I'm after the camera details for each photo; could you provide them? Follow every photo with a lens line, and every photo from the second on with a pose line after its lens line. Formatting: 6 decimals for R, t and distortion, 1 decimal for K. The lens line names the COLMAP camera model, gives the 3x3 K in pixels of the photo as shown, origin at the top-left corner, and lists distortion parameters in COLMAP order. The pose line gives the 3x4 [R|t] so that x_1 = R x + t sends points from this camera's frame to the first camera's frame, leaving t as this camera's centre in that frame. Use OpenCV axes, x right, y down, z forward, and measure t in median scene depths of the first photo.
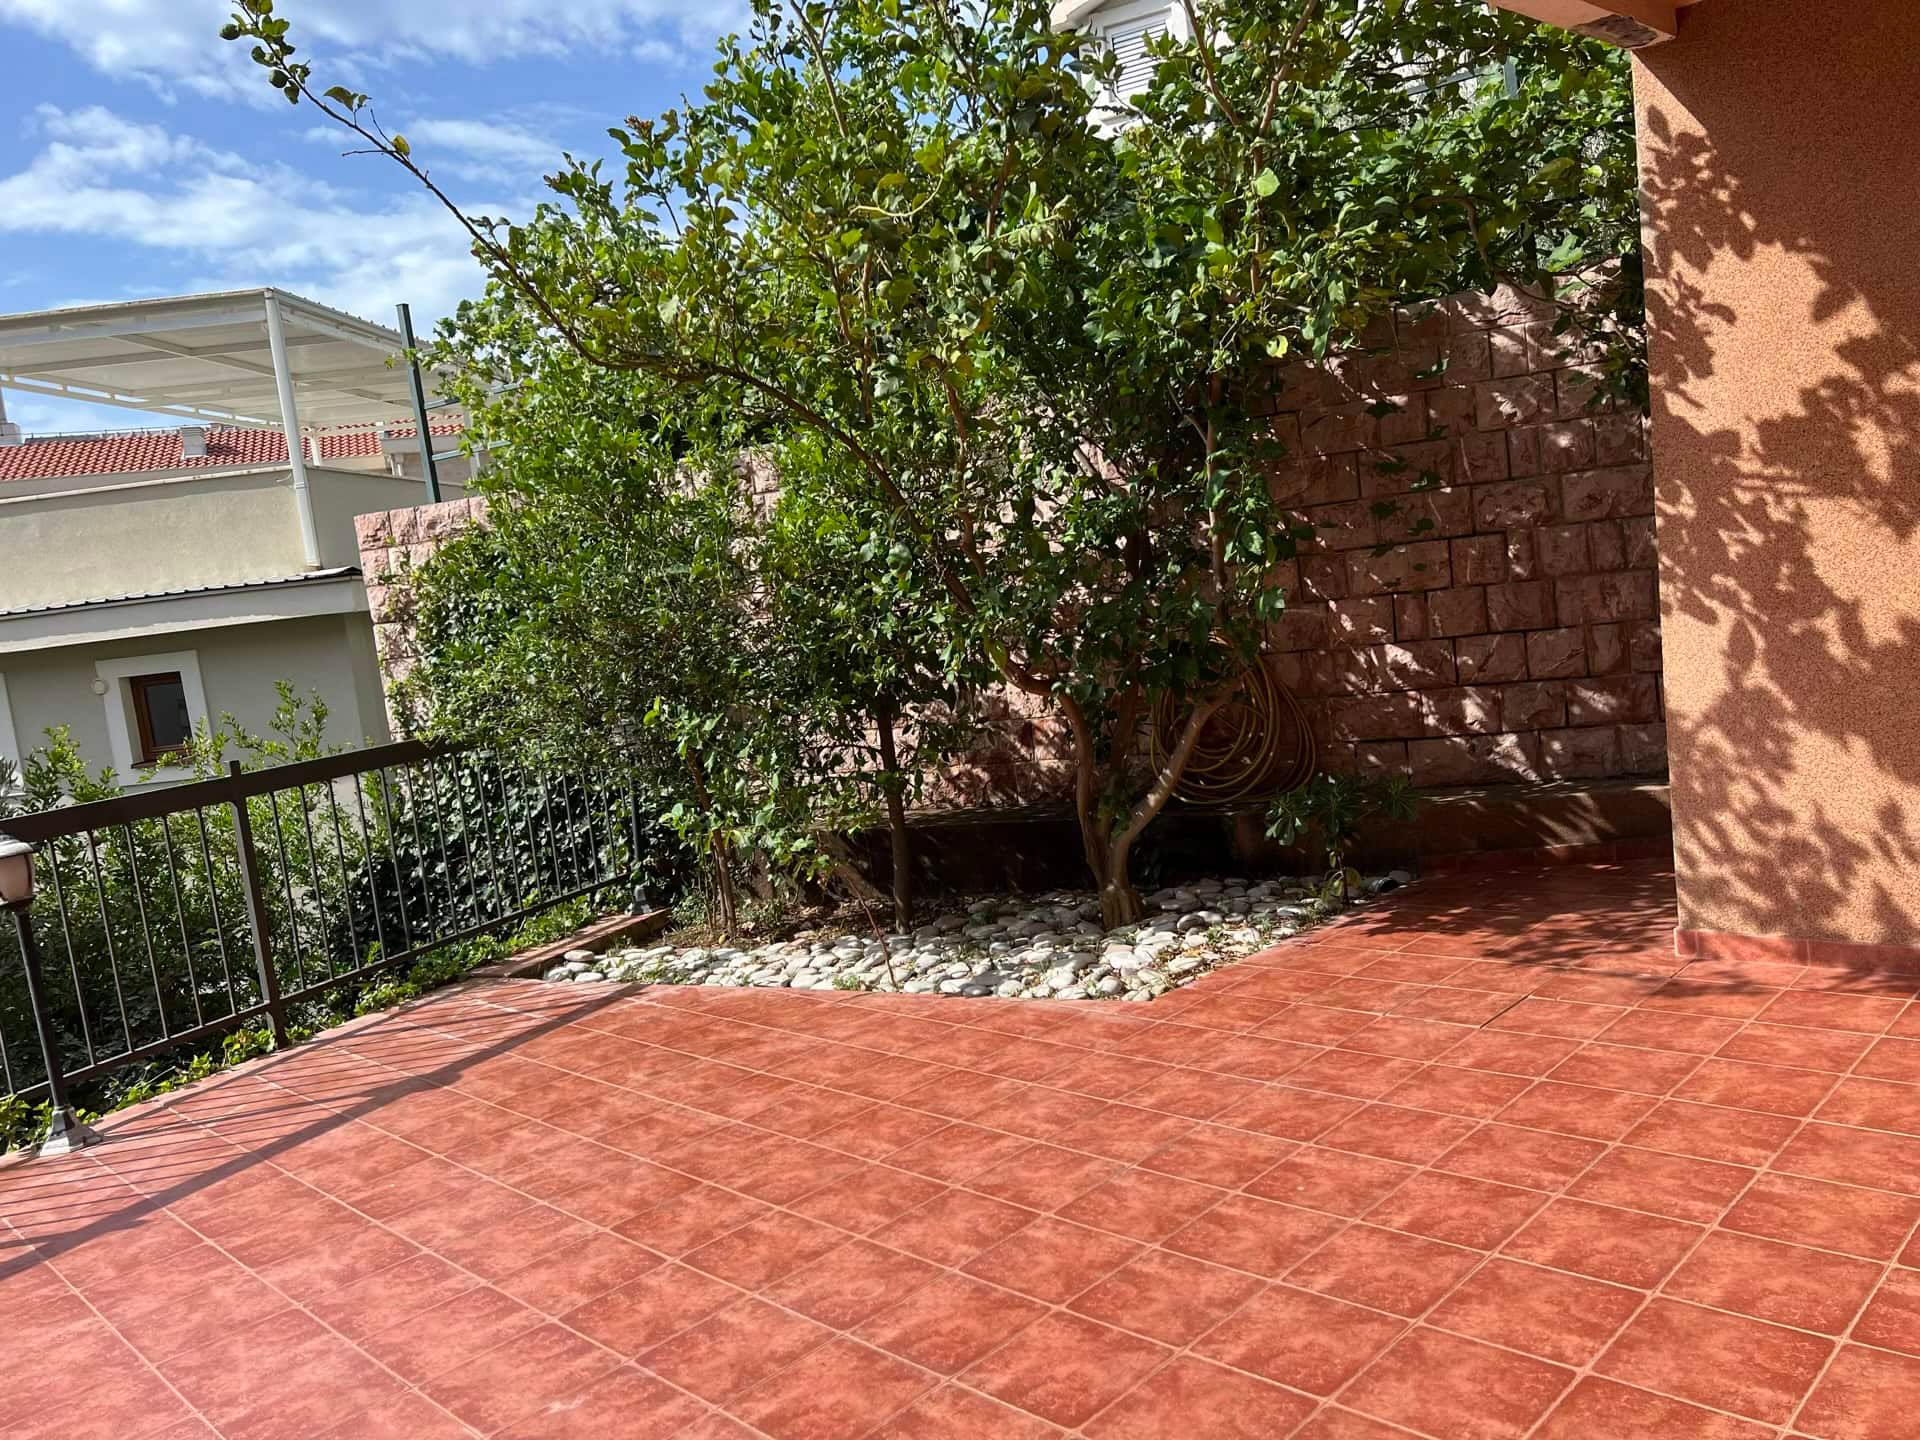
lens RADIAL K [[1416.4, 0, 960.0], [0, 1416.4, 720.0], [0, 0, 1]] dist [0.083046, -0.100692]
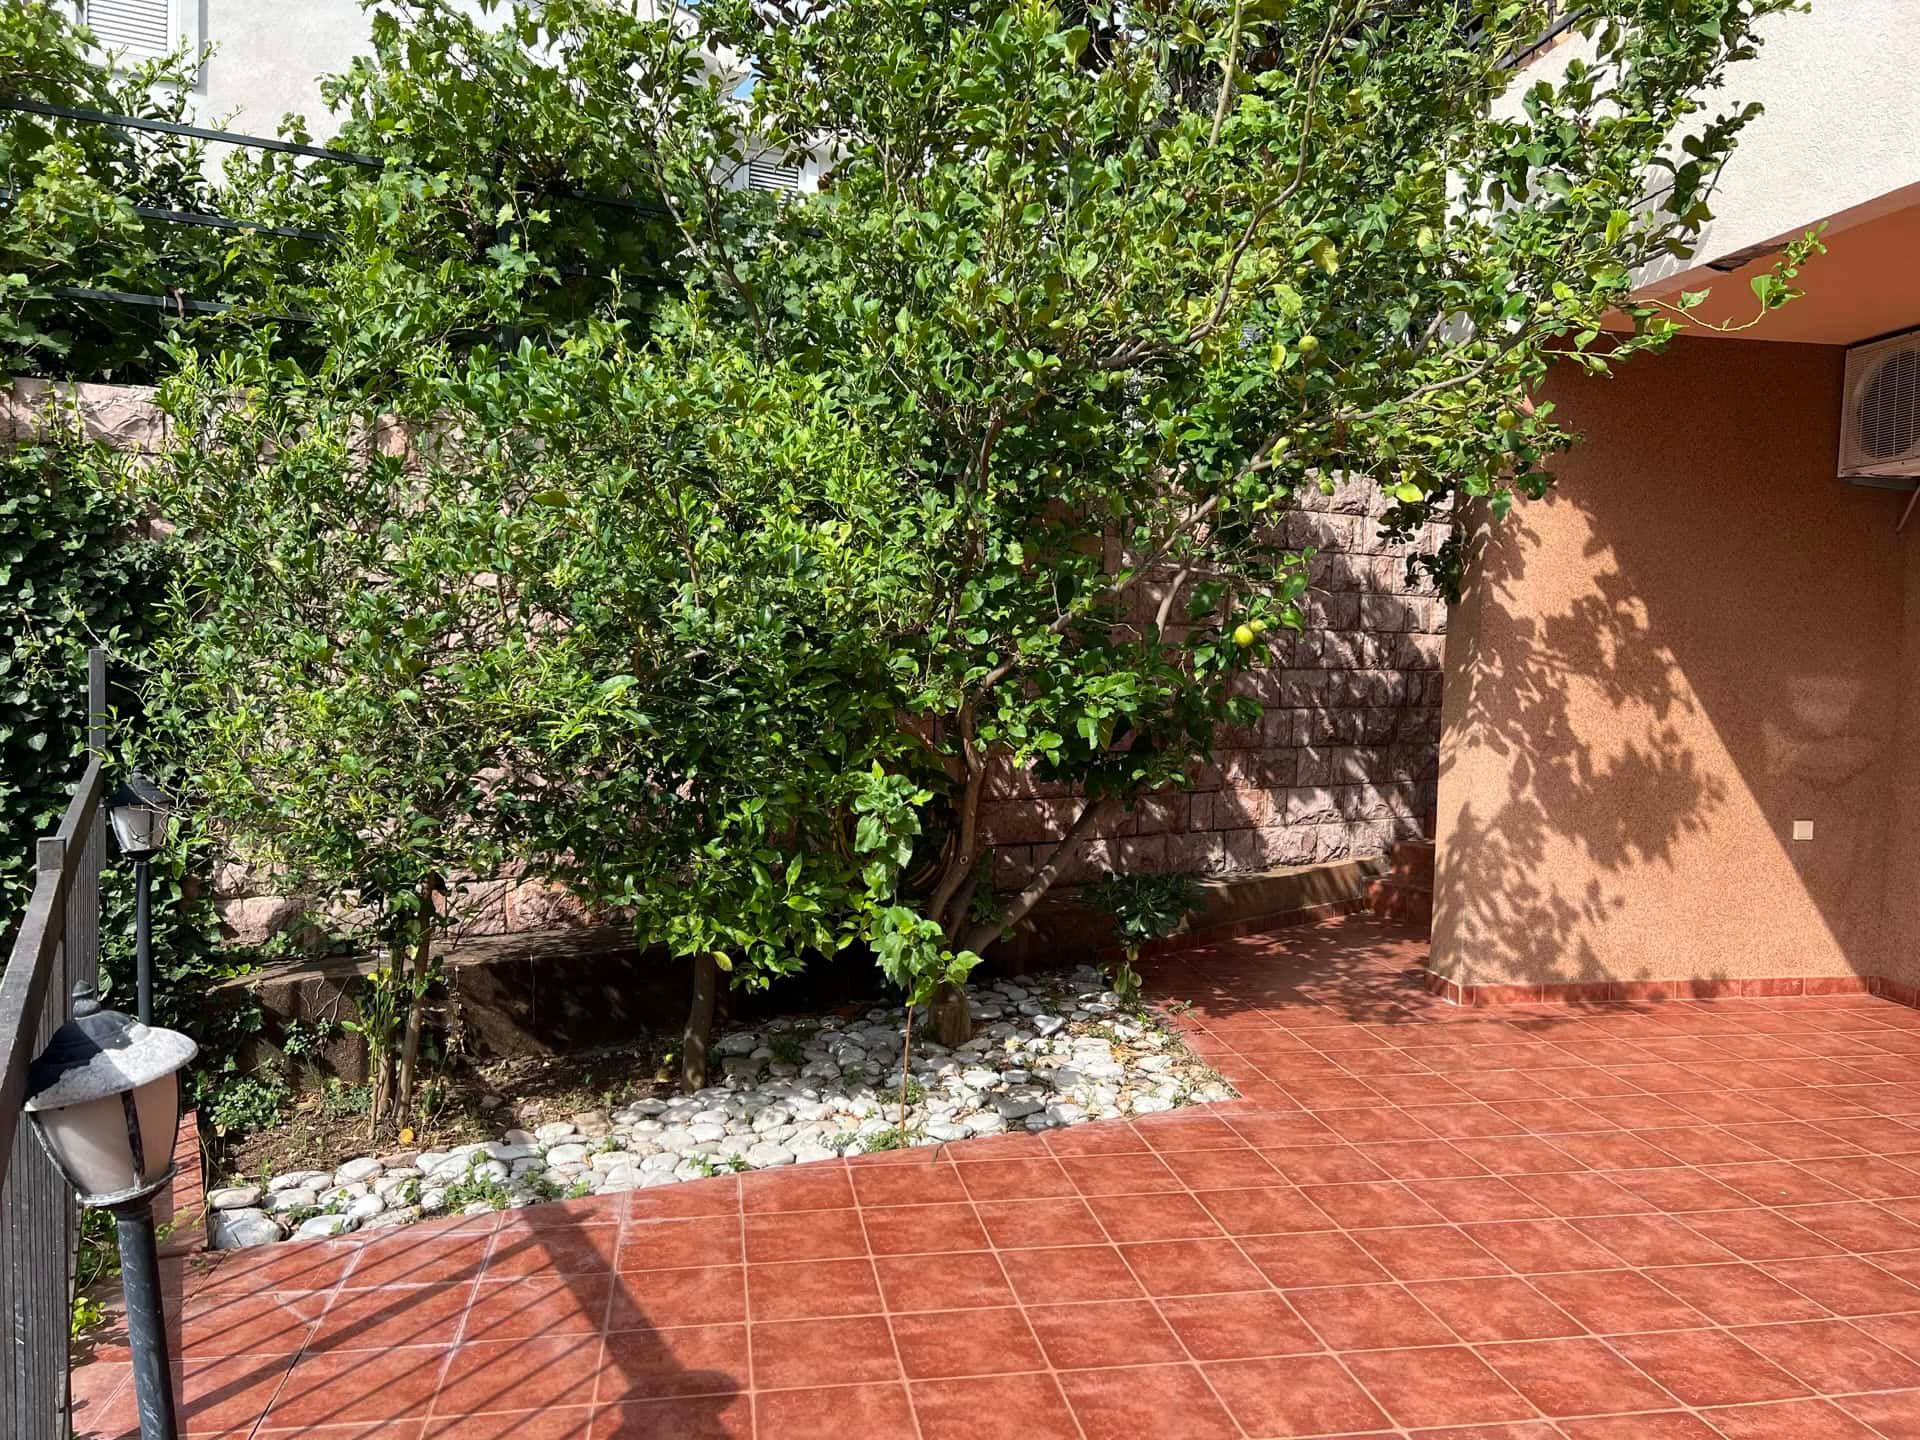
lens RADIAL K [[1463.7, 0, 900.6], [0, 1463.7, 716.3], [0, 0, 1]] dist [-0.005966, 0.035842]
pose [[0.589682, 0.077675, 0.803892, -0.962424], [-0.009565, 0.995966, -0.089218, 0.027568], [-0.807579, 0.044921, 0.588046, 0.643959]]
